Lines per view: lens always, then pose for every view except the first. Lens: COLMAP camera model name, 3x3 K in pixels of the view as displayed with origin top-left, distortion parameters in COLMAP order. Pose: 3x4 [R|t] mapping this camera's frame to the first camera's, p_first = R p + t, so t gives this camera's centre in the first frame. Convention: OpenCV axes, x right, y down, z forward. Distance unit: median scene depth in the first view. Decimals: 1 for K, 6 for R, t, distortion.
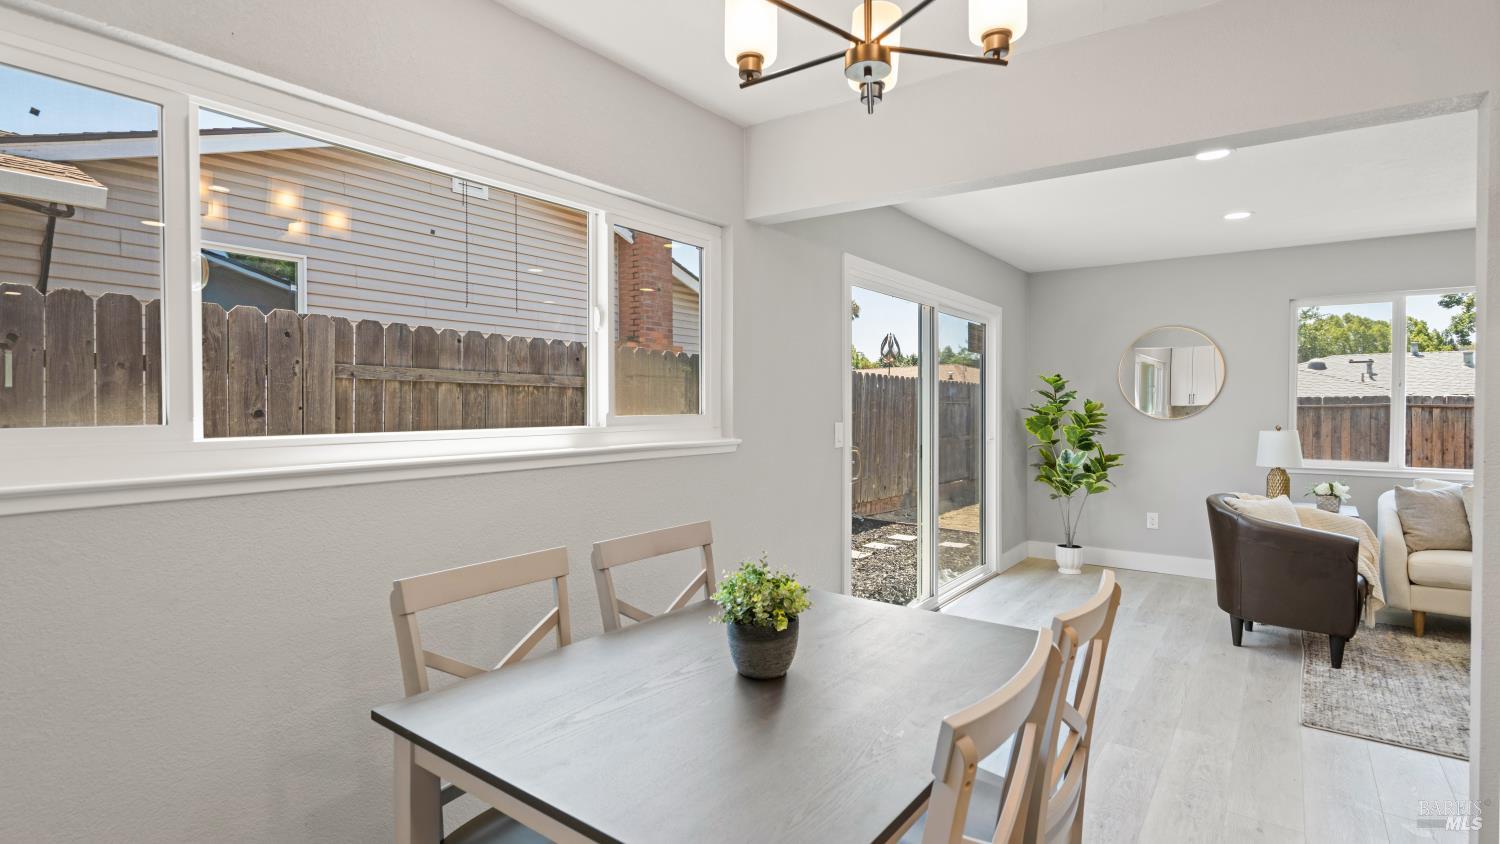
lens RADIAL K [[752.8, 0, 737.4], [0, 752.8, 408.7], [0, 0, 1]] dist [-0.022506, 0.007684]
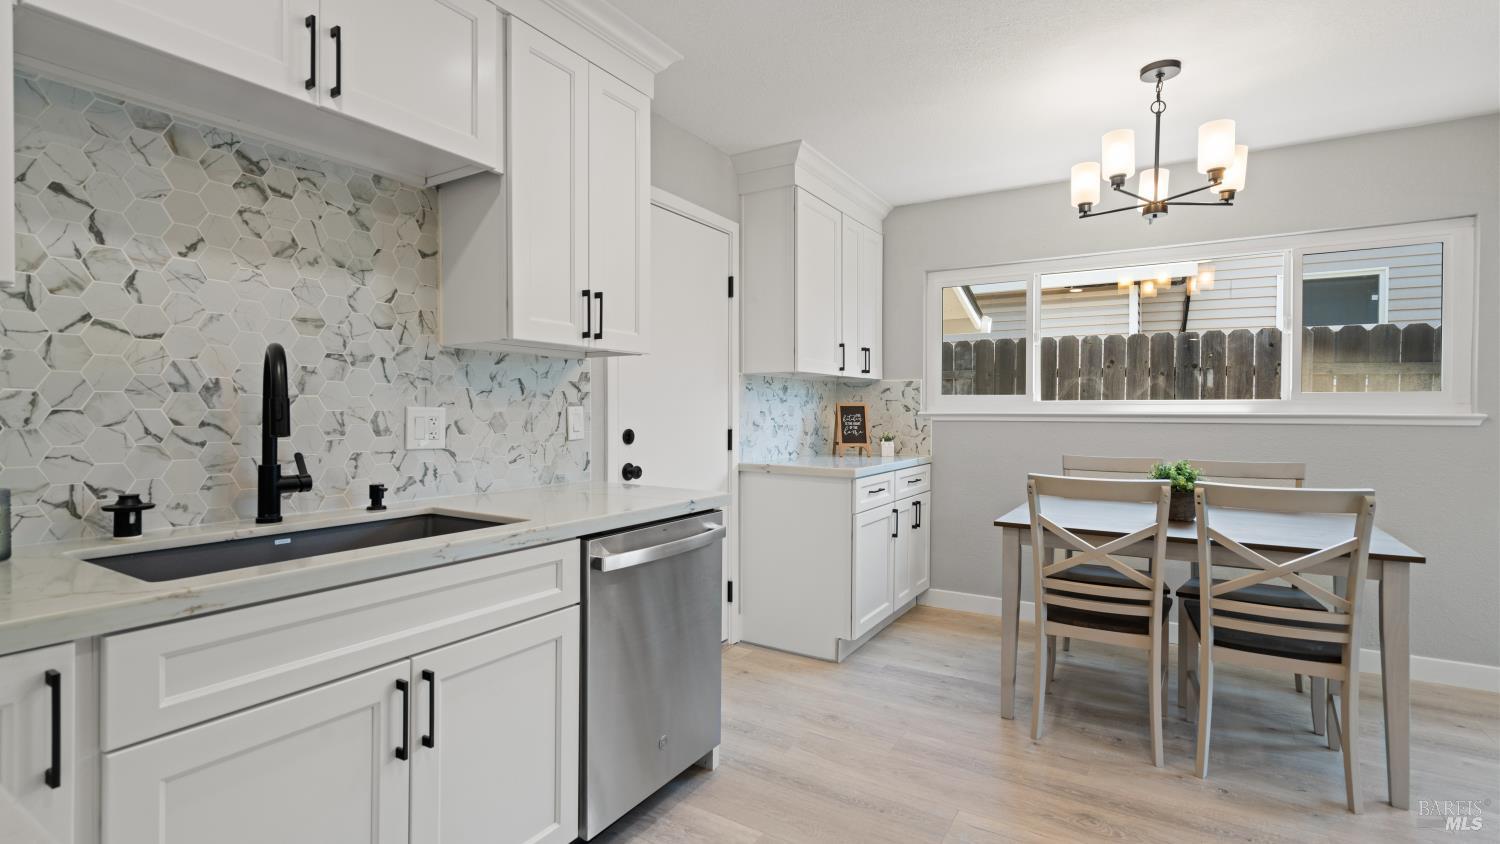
lens RADIAL K [[681.5, 0, 759.9], [0, 681.5, 416.8], [0, 0, 1]] dist [-0.002833, 0.002063]
pose [[0.096468, 0.011306, -0.995272, 0.587022], [-0.007783, 0.999913, 0.010605, 0.029857], [0.995306, 0.006723, 0.096547, -0.070687]]
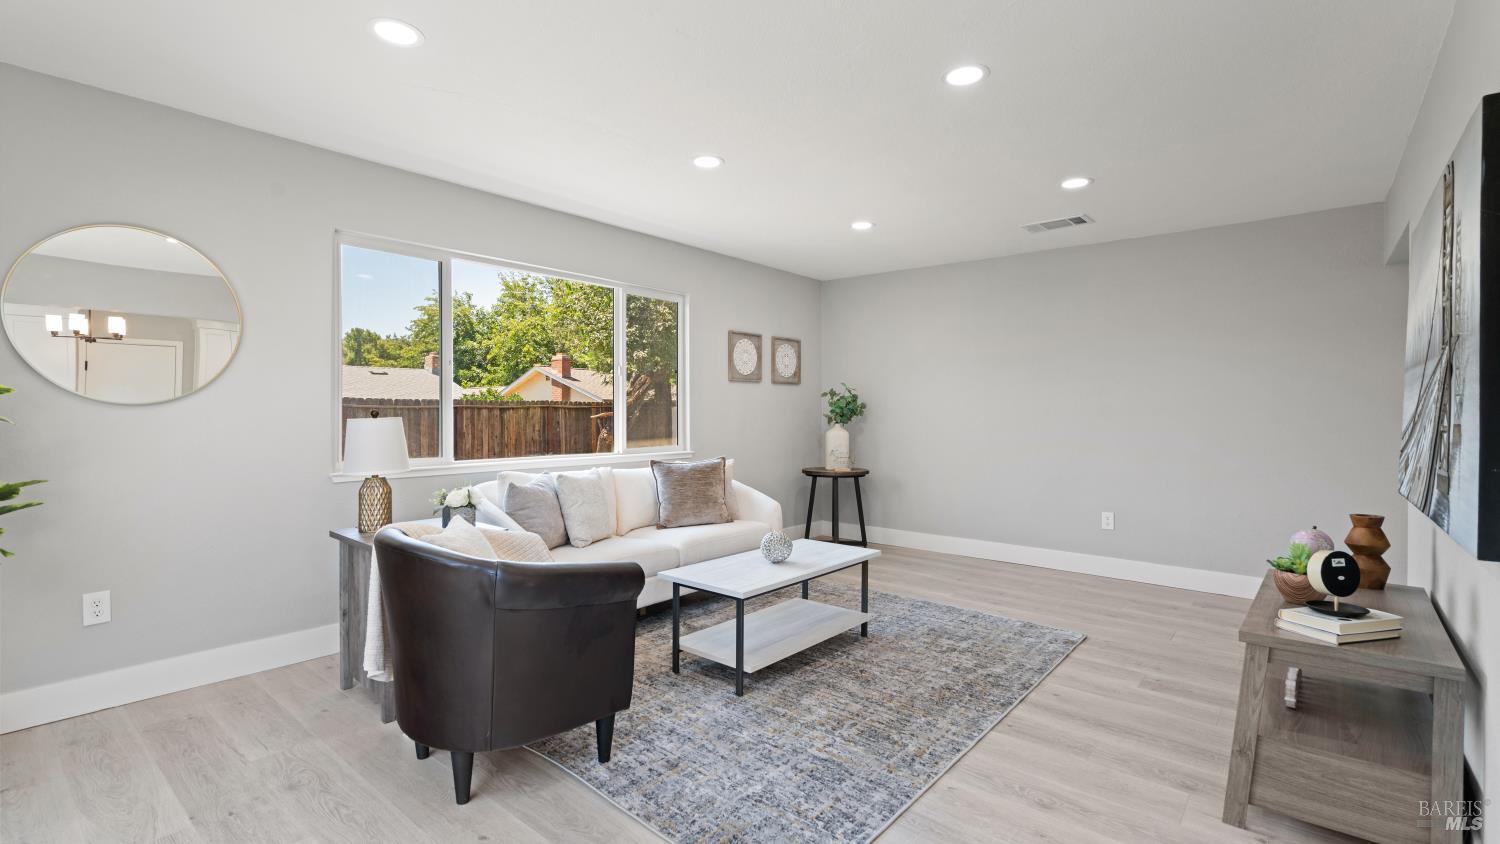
lens RADIAL K [[681.5, 0, 754.9], [0, 681.5, 417.9], [0, 0, 1]] dist [-0.002833, 0.002063]
pose [[0.063250, -0.006190, 0.997978, 0.164421], [0.005786, 0.999966, 0.005836, 0.029268], [-0.997981, 0.005406, 0.063284, 0.672235]]
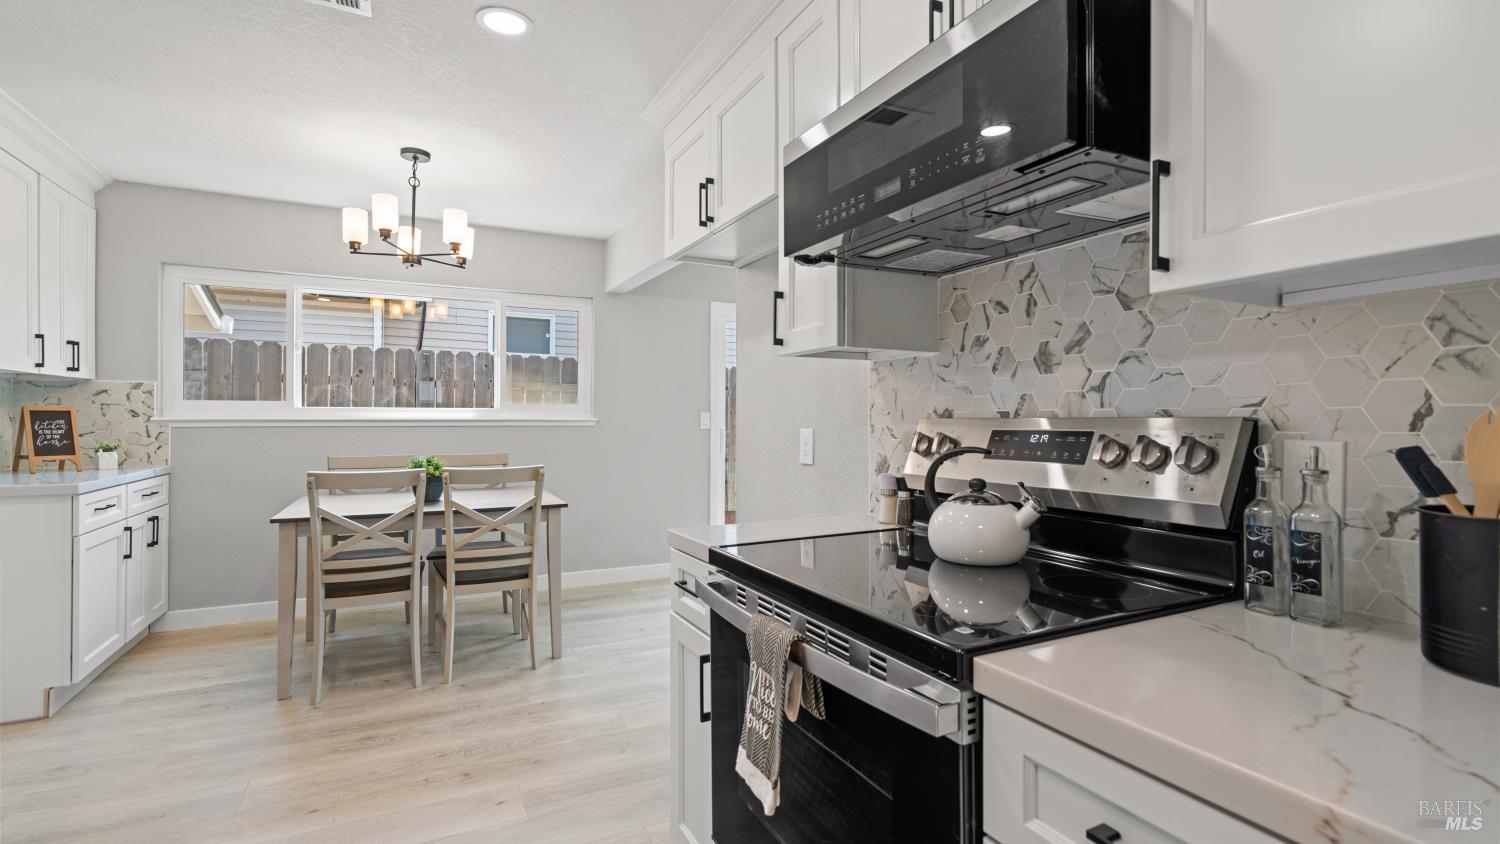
lens RADIAL K [[681.5, 0, 741.2], [0, 681.5, 417.5], [0, 0, 1]] dist [-0.002833, 0.002063]
pose [[0.892197, 0.003374, -0.451634, 0.694920], [-0.006981, 0.999956, -0.006319, 0.031309], [0.451593, 0.008791, 0.892181, -0.177151]]
